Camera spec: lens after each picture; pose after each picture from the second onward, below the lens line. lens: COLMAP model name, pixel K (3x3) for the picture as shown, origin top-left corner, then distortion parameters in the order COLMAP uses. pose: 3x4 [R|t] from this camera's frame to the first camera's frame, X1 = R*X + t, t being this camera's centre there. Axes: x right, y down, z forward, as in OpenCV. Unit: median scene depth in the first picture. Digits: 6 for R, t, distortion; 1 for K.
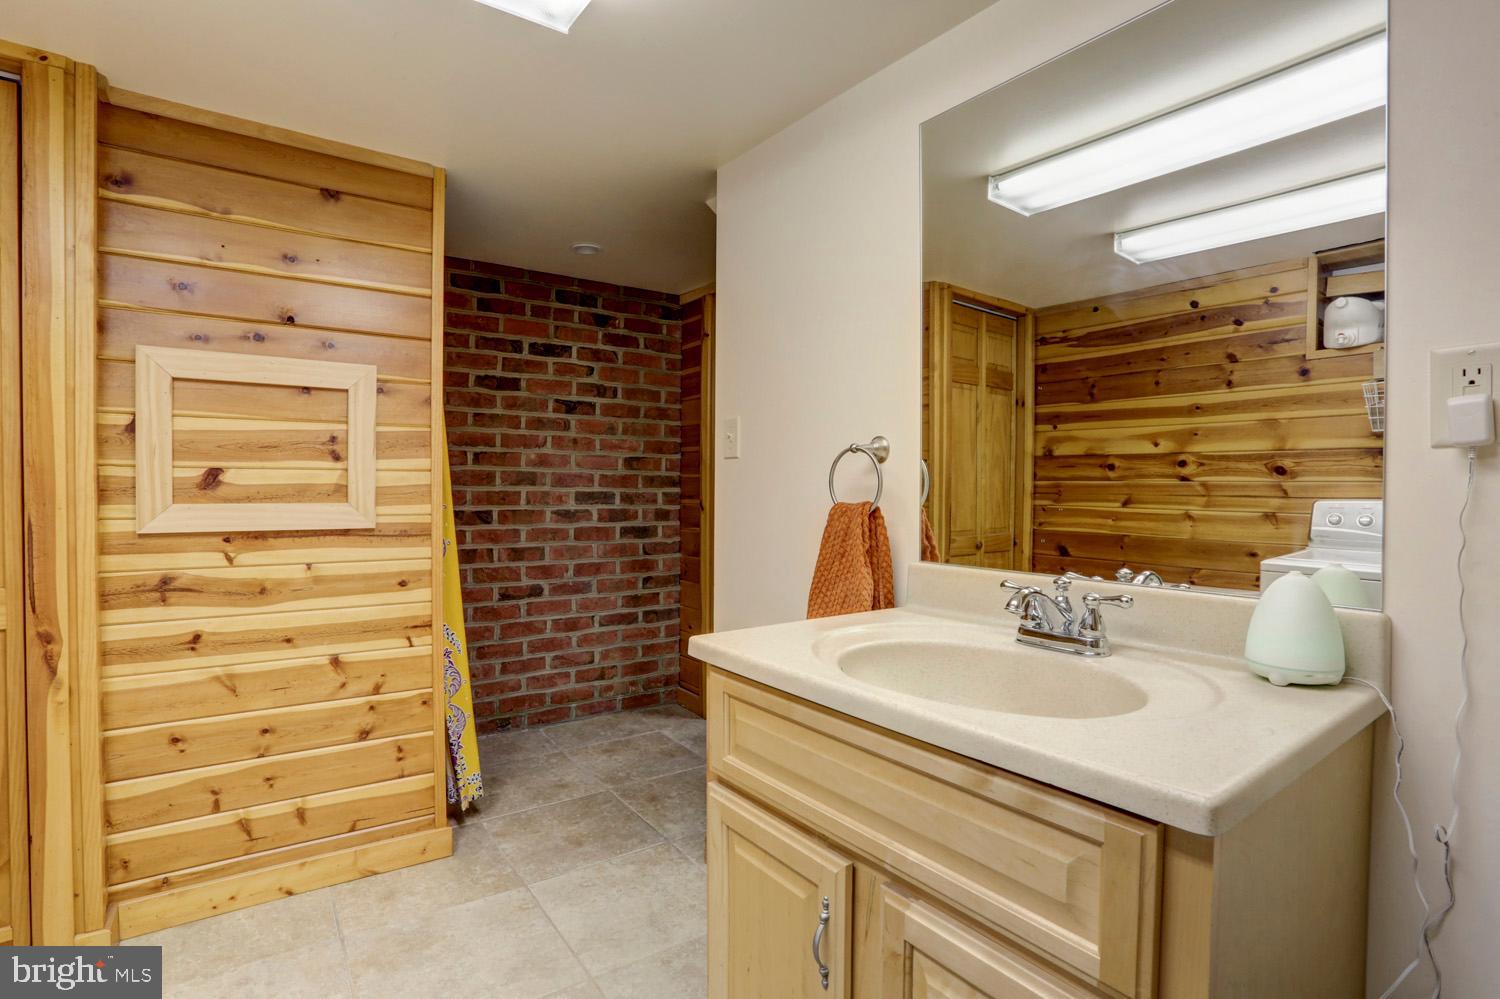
lens RADIAL K [[730.9, 0, 744.9], [0, 730.9, 499.0], [0, 0, 1]] dist [-0.079489, 0.031059]
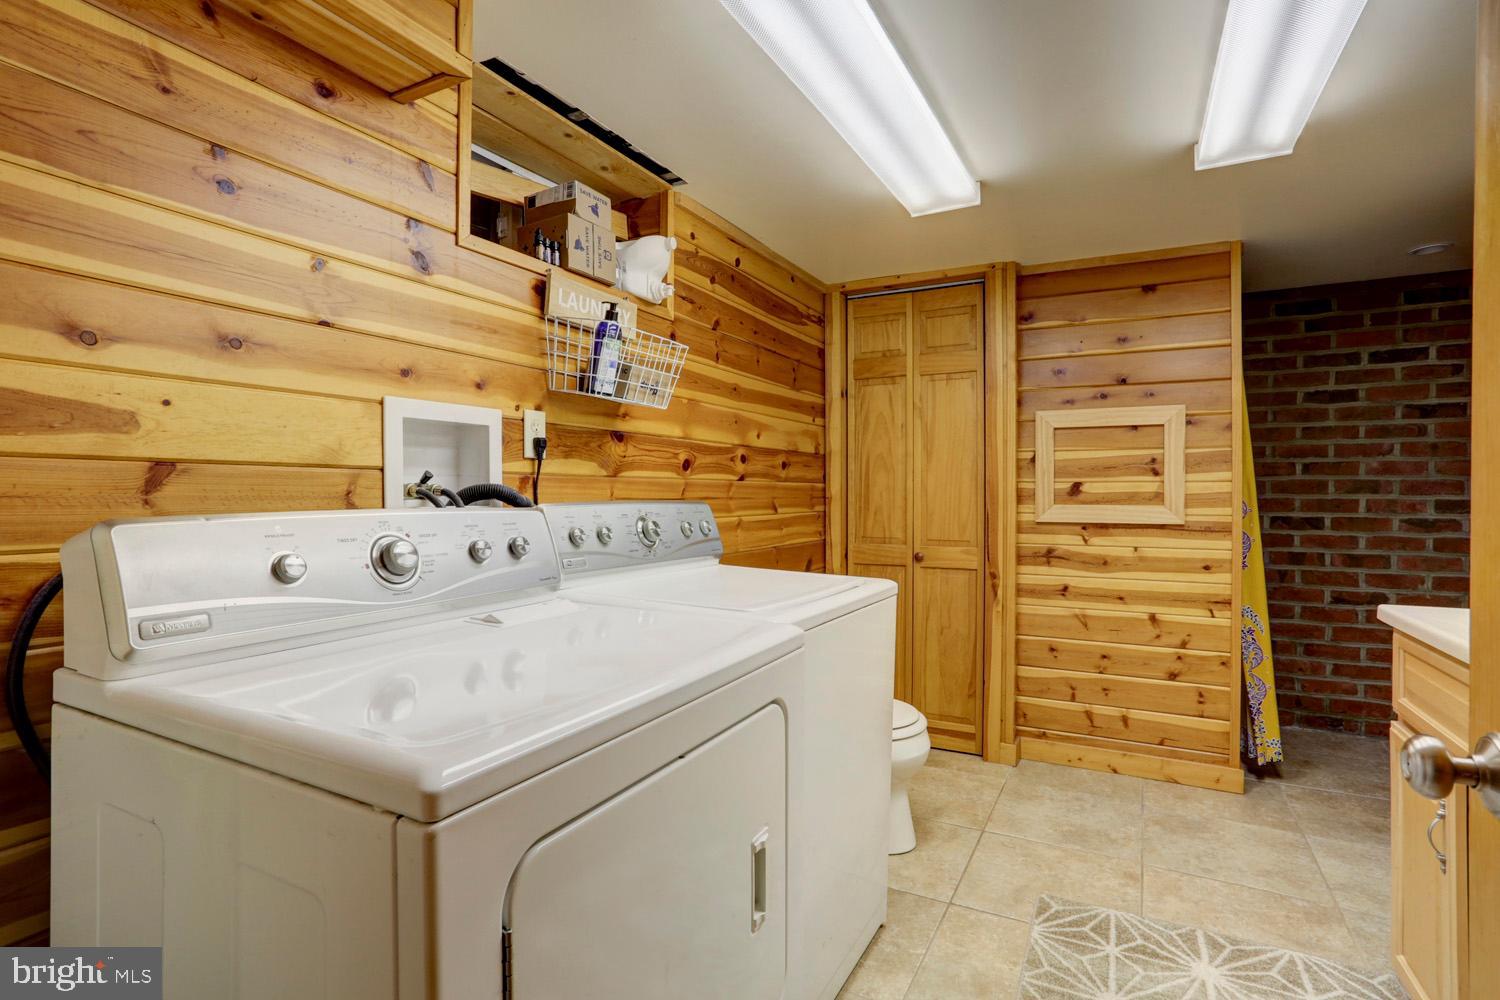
lens RADIAL K [[728.4, 0, 750.0], [0, 728.4, 500.0], [0, 0, 1]] dist [-0.058240, 0.042114]
pose [[0.441834, 0.000064, -0.897097, 0.336077], [-0.014802, 0.999864, -0.007219, 0.016351], [0.896975, 0.016468, 0.441775, -0.334987]]
